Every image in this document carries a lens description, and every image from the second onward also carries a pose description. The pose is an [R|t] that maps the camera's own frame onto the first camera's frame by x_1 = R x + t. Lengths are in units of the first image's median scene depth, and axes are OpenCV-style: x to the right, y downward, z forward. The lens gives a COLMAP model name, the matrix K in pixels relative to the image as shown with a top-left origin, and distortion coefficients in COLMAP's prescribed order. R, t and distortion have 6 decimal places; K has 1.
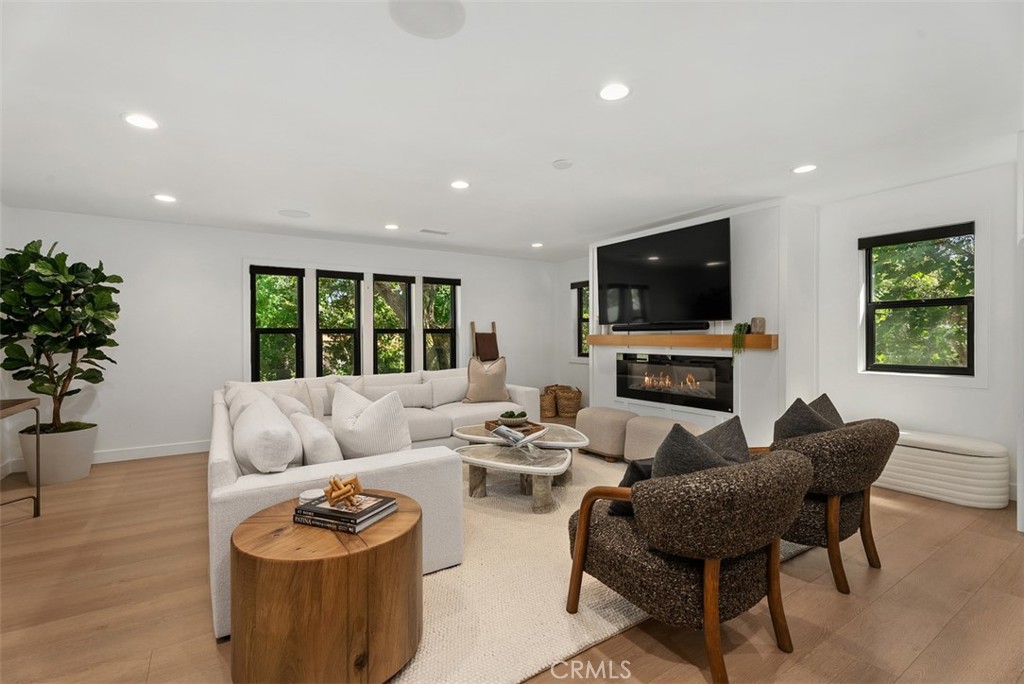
lens RADIAL K [[469.1, 0, 512.0], [0, 469.1, 342.0], [0, 0, 1]] dist [0.000312, 0.000052]
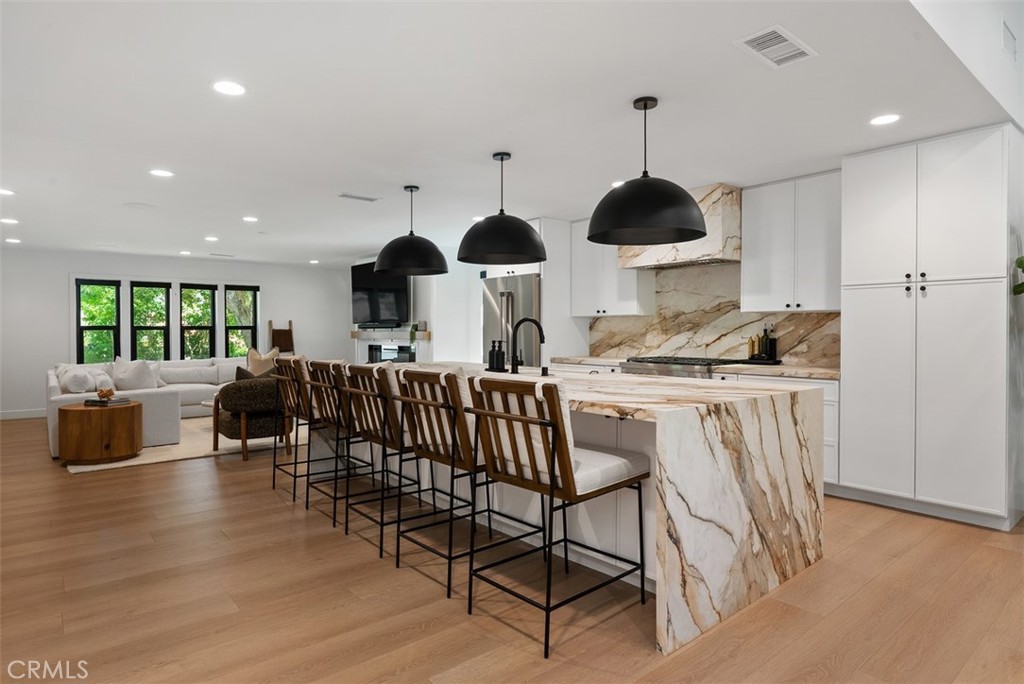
lens RADIAL K [[587.6, 0, 512.0], [0, 587.6, 342.0], [0, 0, 1]] dist [-0.006161, -0.001928]
pose [[0.993508, -0.001129, 0.113759, 0.490597], [0.000444, 0.999982, 0.006042, 0.006153], [-0.113764, -0.005952, 0.993490, -0.802668]]
